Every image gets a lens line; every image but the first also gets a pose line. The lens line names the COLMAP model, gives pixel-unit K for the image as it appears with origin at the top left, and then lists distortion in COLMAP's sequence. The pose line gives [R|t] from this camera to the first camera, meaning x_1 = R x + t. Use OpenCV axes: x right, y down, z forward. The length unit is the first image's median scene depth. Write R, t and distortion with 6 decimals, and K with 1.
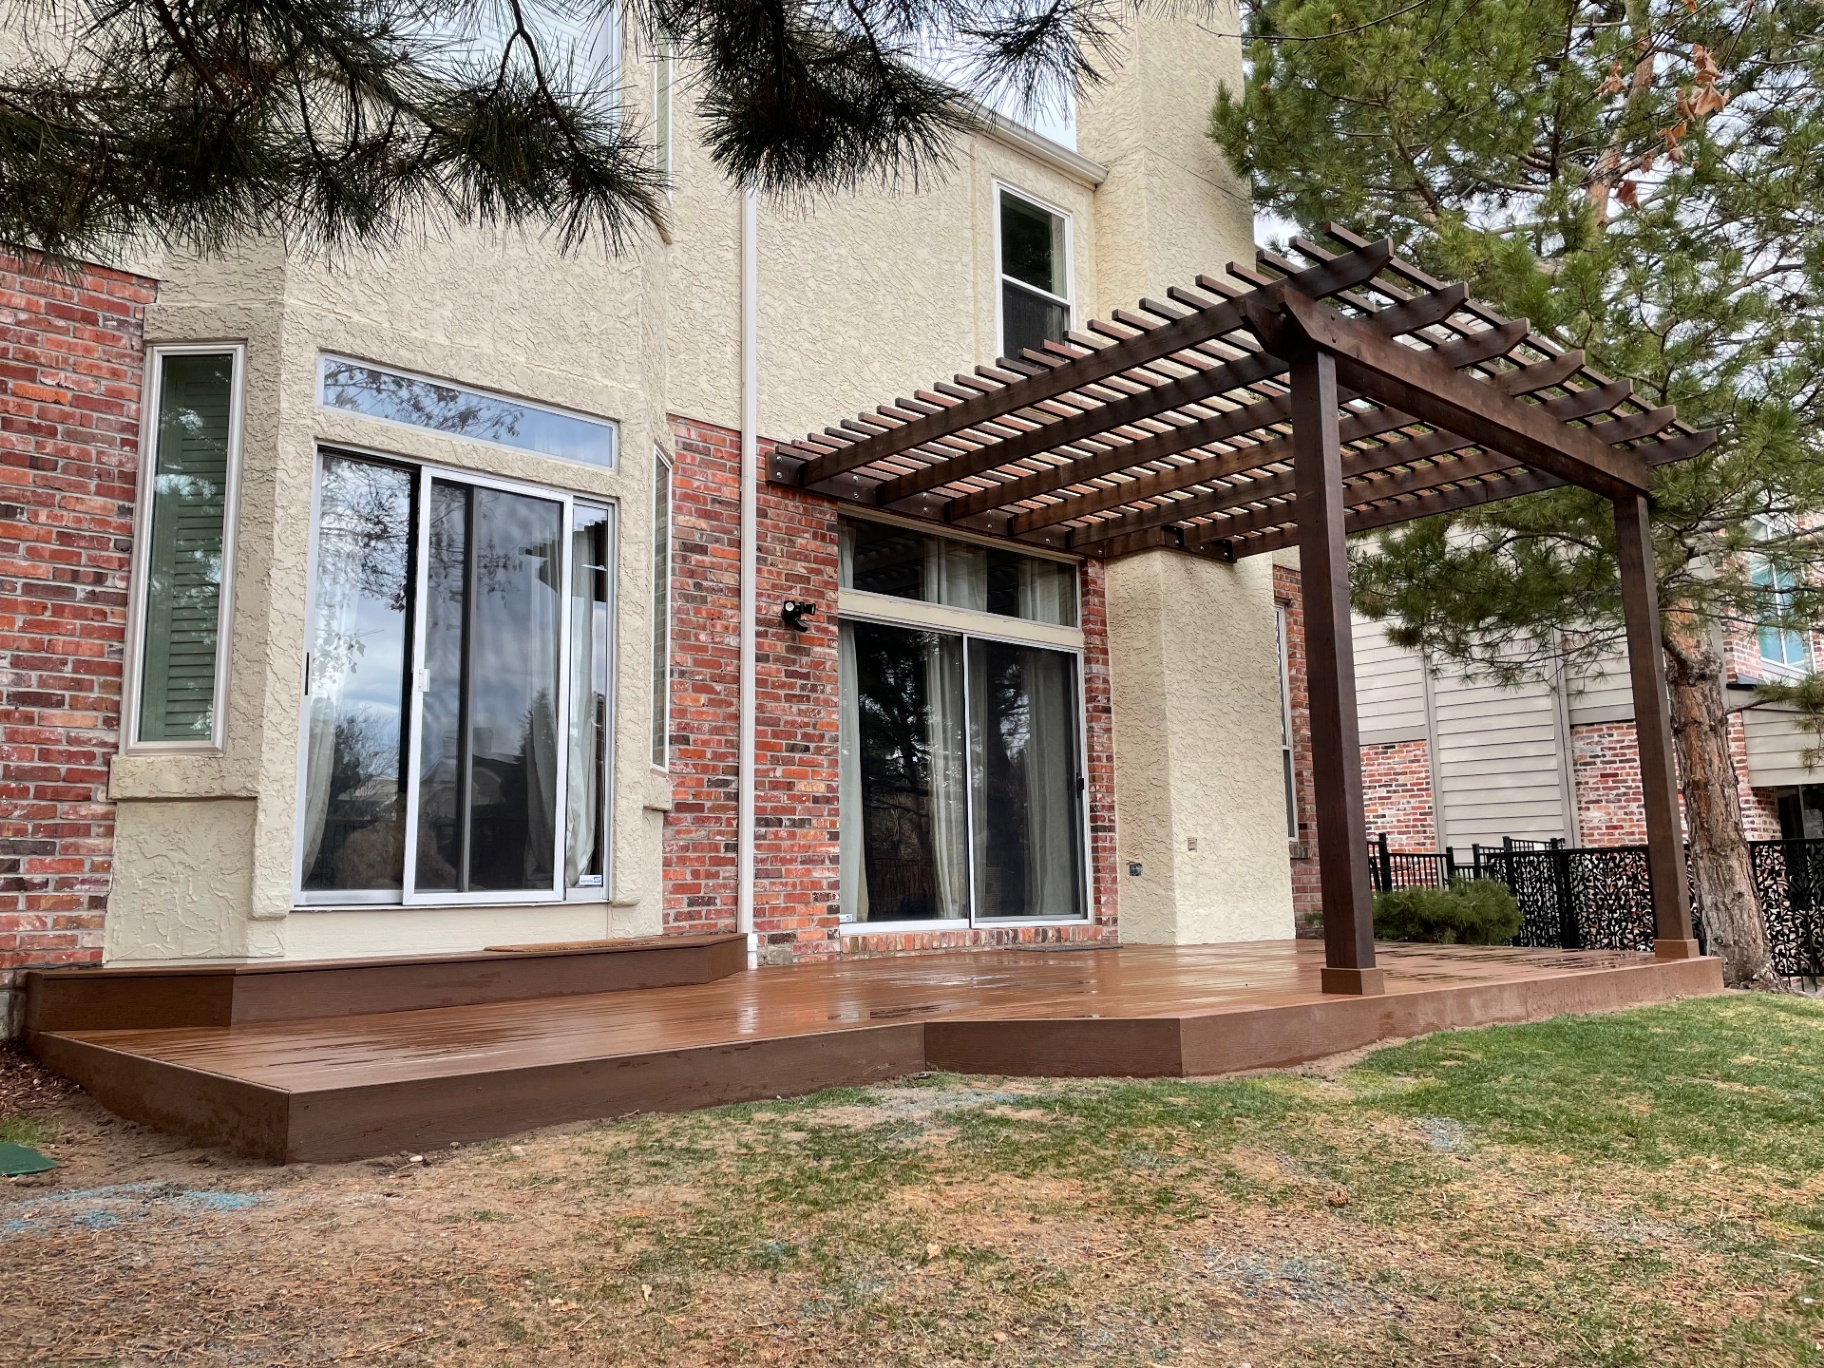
lens RADIAL K [[1360.5, 0, 909.5], [0, 1360.5, 677.7], [0, 0, 1]] dist [0.023295, -0.002379]
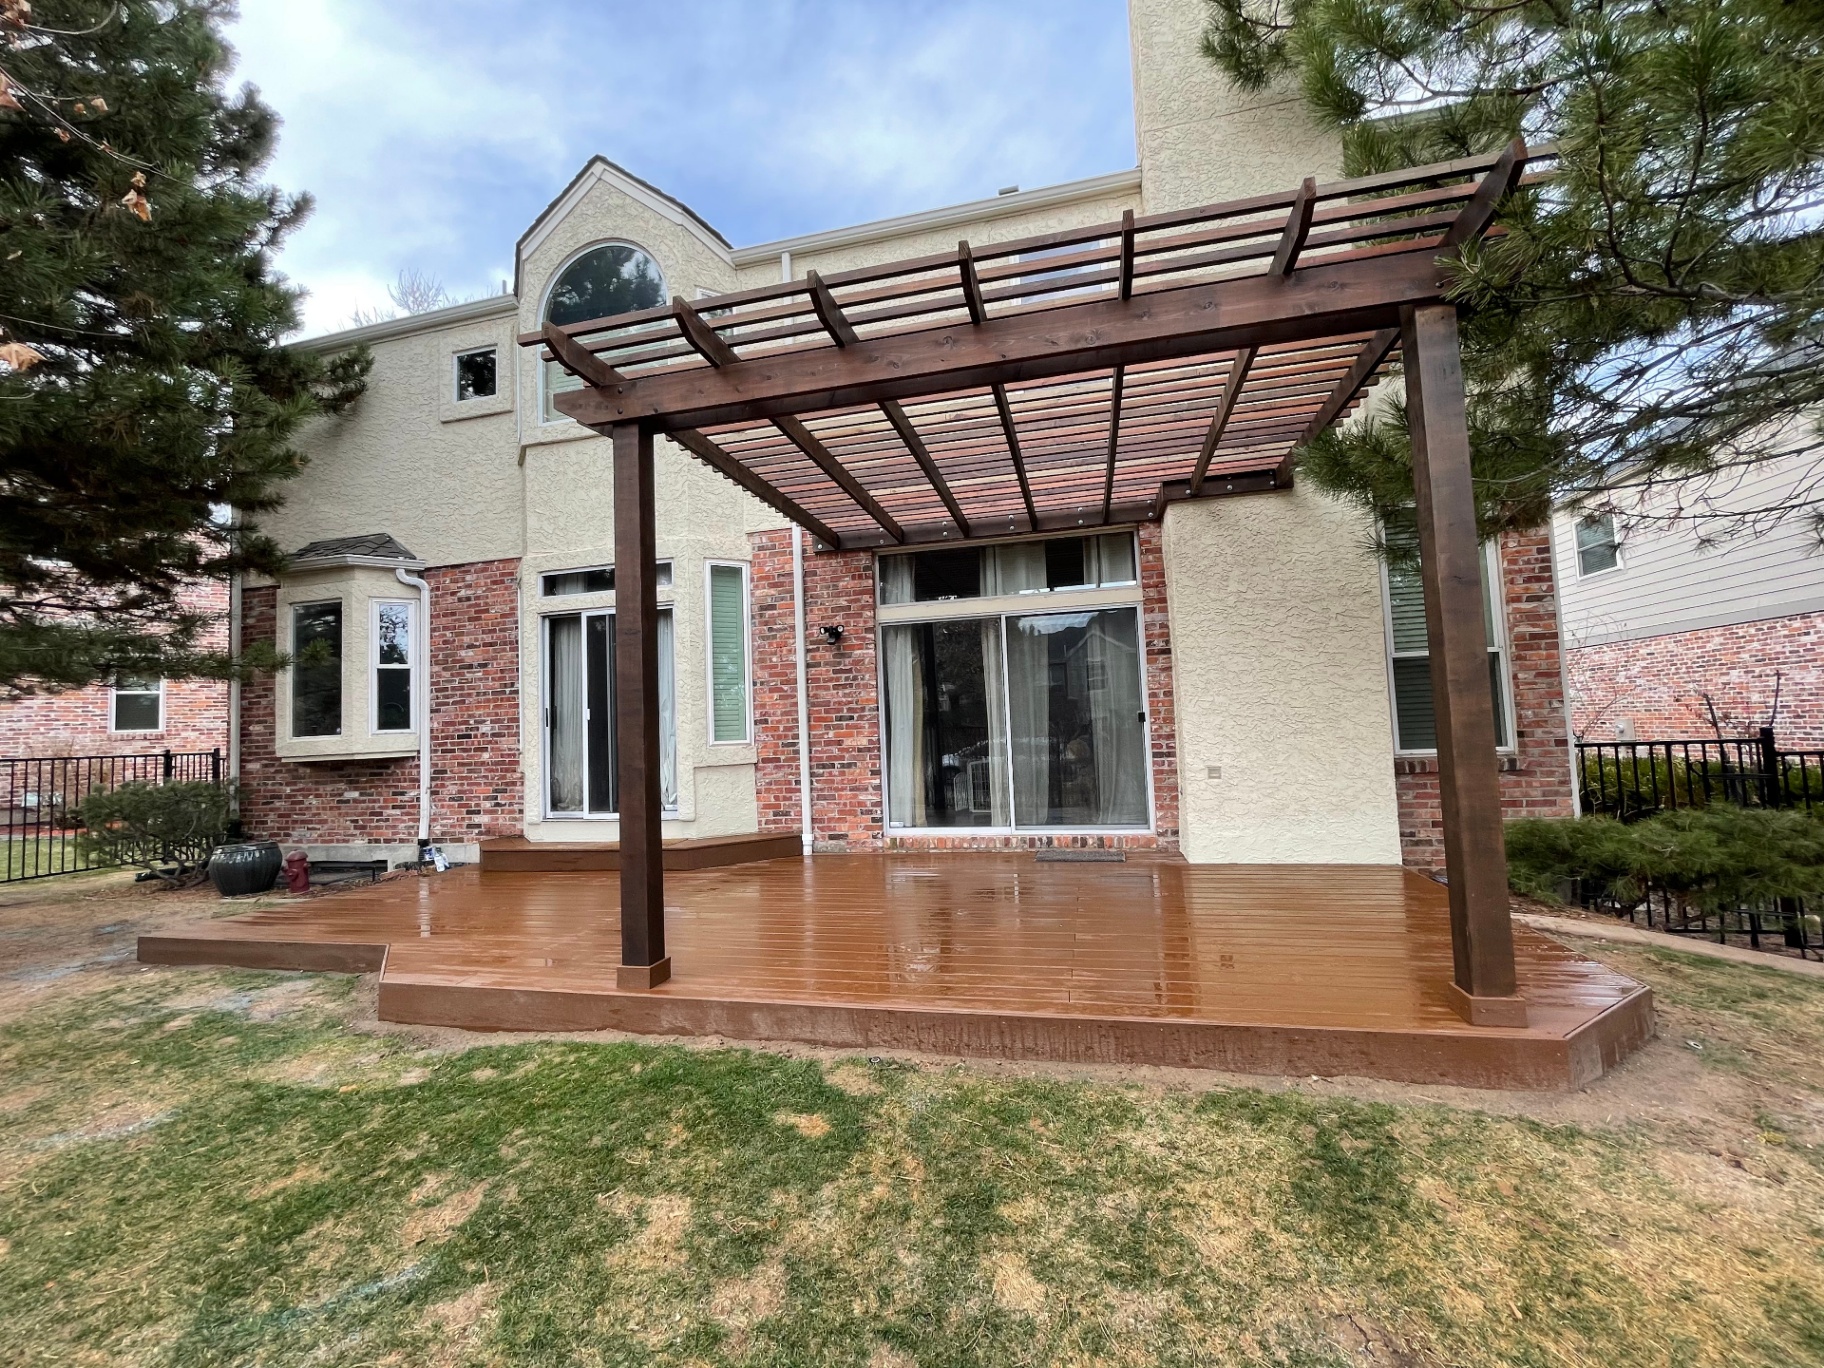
lens RADIAL K [[752.4, 0, 909.1], [0, 752.4, 688.0], [0, 0, 1]] dist [-0.019215, -0.000253]
pose [[0.563336, -0.052647, -0.824549, 0.684465], [0.155079, 0.986969, 0.042933, -0.008393], [0.811544, -0.152056, 0.564159, 0.577356]]
